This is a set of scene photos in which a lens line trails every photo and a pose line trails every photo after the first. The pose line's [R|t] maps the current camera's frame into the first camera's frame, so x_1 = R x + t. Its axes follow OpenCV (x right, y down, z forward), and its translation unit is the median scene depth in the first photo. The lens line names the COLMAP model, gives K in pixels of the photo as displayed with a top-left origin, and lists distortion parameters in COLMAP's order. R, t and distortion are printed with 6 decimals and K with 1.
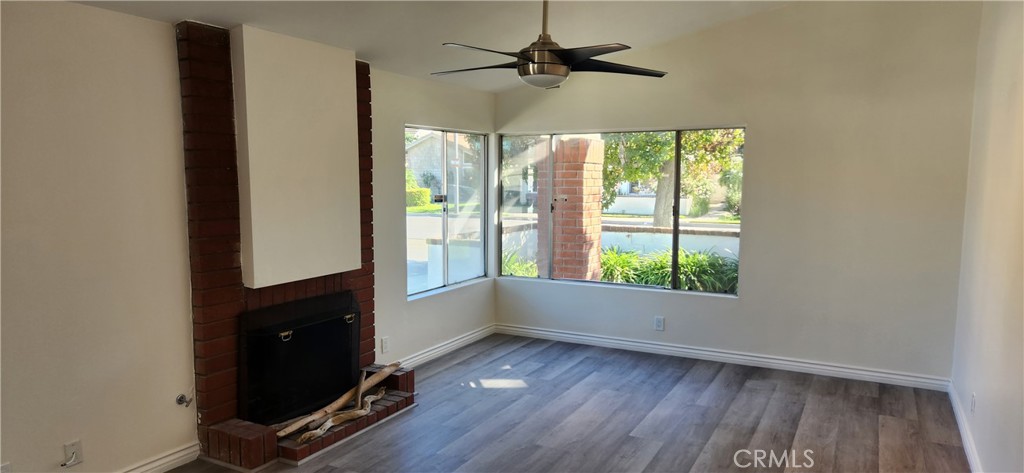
lens RADIAL K [[679.3, 0, 499.4], [0, 679.3, 237.2], [0, 0, 1]] dist [0.095249, -0.086347]
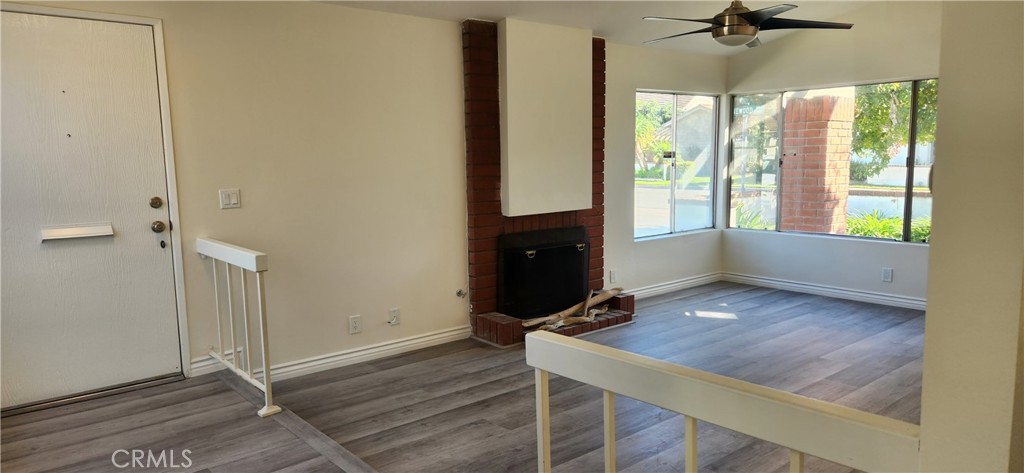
lens RADIAL K [[679.3, 0, 499.4], [0, 679.3, 237.2], [0, 0, 1]] dist [0.095249, -0.086347]
pose [[0.923053, 0.035857, -0.382998, 0.117530], [-0.024279, 0.999092, 0.035022, 0.060000], [0.383906, -0.023028, 0.923085, -0.202632]]
